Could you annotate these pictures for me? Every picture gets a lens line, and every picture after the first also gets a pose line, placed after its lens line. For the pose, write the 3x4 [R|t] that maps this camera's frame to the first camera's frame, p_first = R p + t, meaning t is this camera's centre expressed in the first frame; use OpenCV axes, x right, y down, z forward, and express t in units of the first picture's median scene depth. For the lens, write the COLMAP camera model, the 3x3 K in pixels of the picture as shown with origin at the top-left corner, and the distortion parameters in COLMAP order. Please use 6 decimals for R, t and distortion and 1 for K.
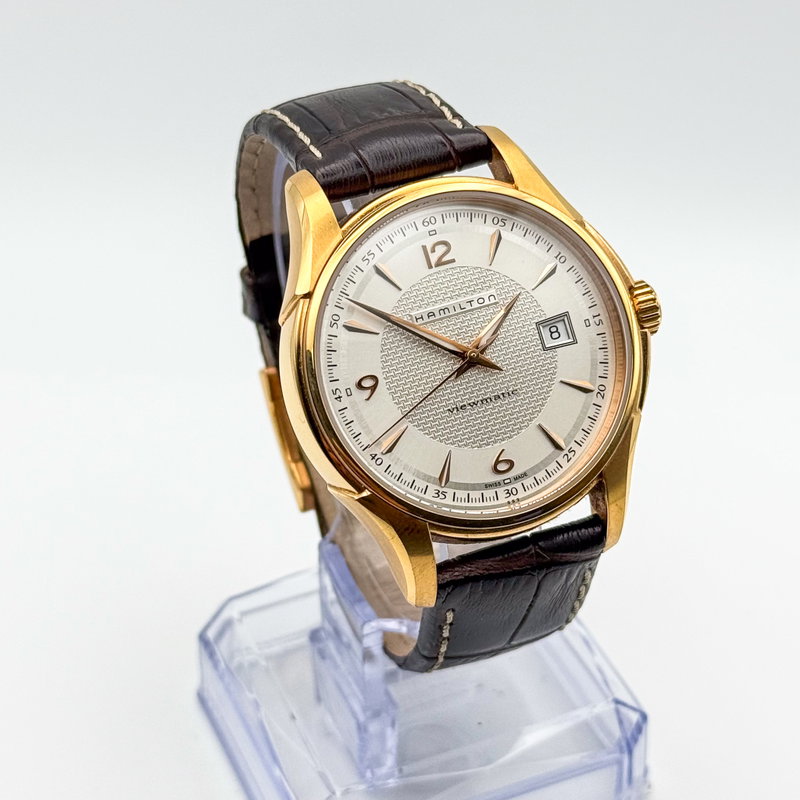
lens RADIAL K [[2114.7, 0, 389.0], [0, 2114.7, 402.9], [0, 0, 1]] dist [0.103618, 0.977105]
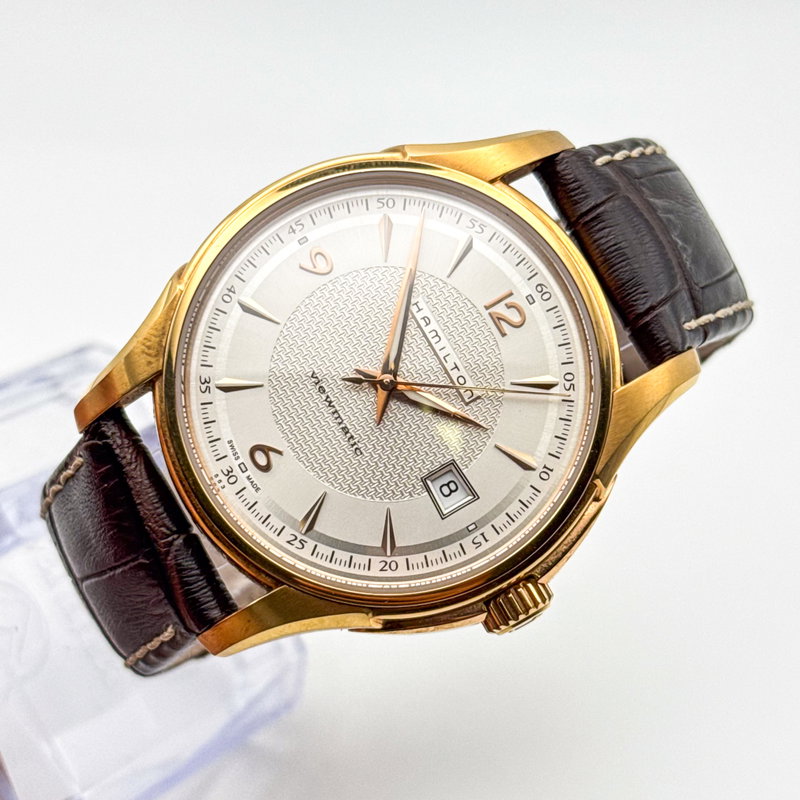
lens RADIAL K [[2114.7, 0, 389.0], [0, 2114.7, 402.9], [0, 0, 1]] dist [0.103618, 0.977105]
pose [[0.223589, 0.920827, -0.319509, 0.293148], [-0.963654, 0.258019, 0.069257, -0.074282], [0.146213, 0.292411, 0.945049, 0.265813]]
